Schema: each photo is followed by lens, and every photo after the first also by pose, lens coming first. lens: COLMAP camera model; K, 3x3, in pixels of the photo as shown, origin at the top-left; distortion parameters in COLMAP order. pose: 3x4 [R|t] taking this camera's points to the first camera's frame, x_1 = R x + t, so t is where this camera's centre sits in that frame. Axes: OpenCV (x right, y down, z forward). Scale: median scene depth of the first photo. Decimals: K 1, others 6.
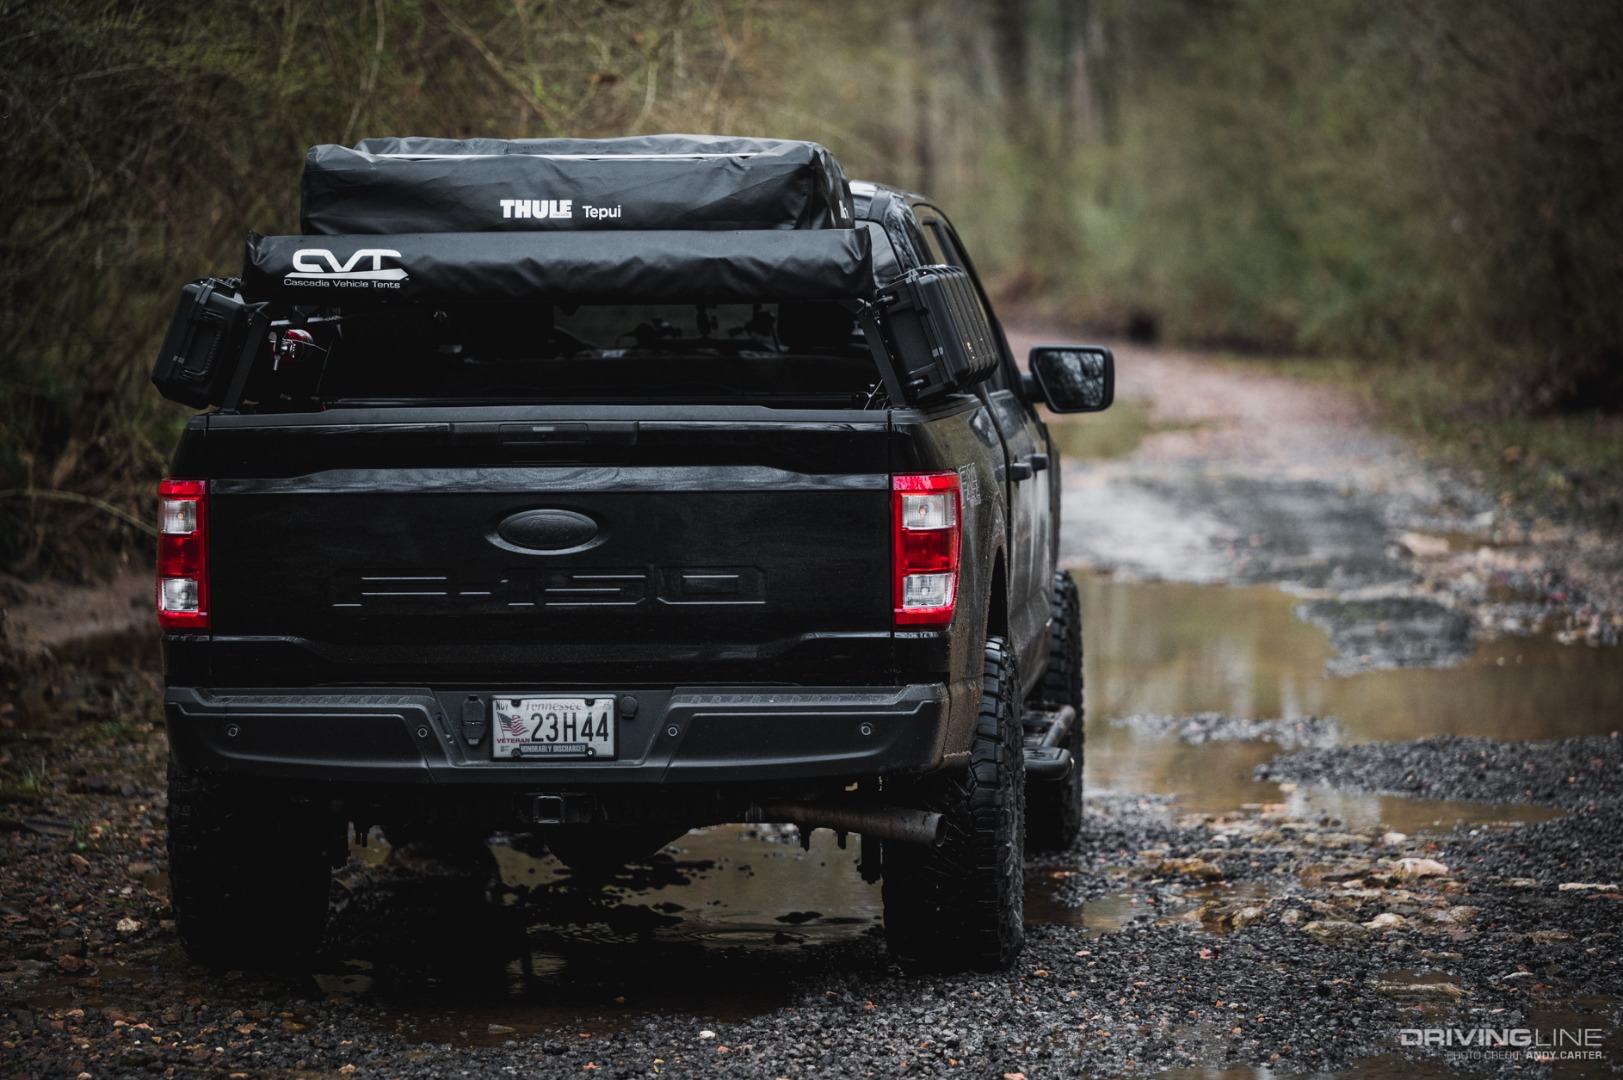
lens RADIAL K [[7186.0, 0, 812.1], [0, 7186.0, 538.1], [0, 0, 1]] dist [-0.122189, 0.000000]
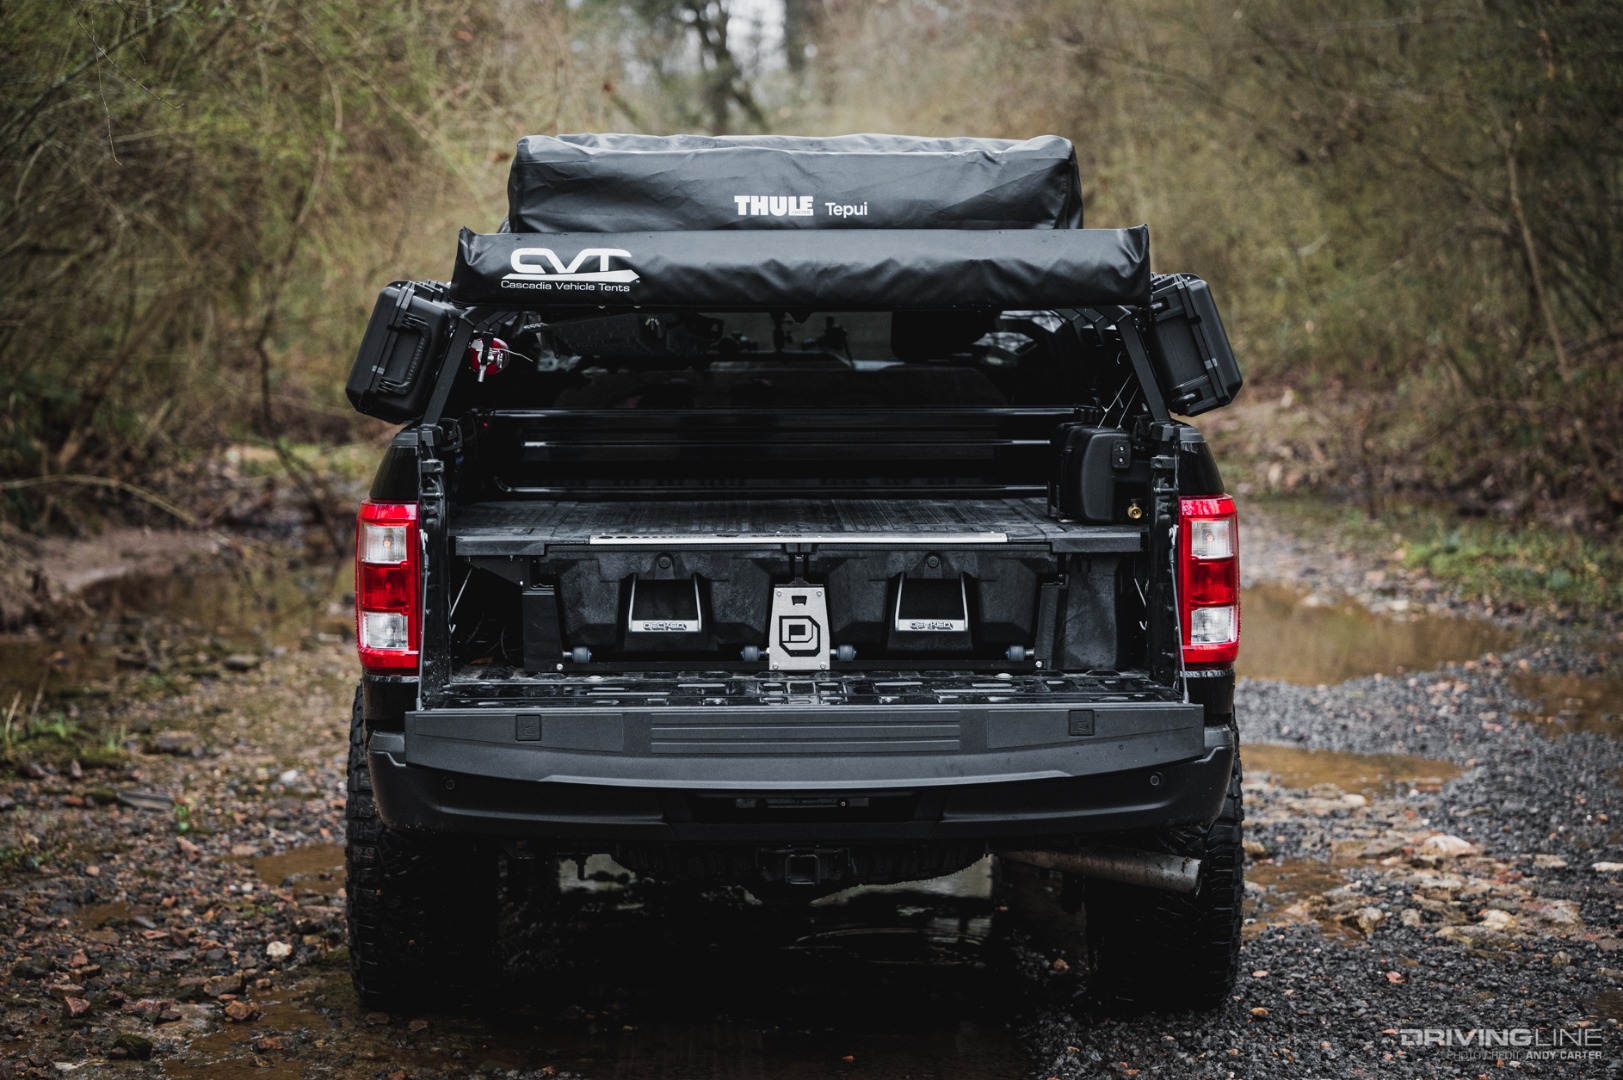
lens RADIAL K [[4184.7, 0, 809.8], [0, 4184.7, 545.2], [0, 0, 1]] dist [-0.020344, 0.000000]
pose [[0.995937, -0.001794, 0.090036, -0.081827], [0.000343, 0.999870, 0.016132, -0.011263], [-0.090053, -0.016036, 0.995808, 0.469139]]
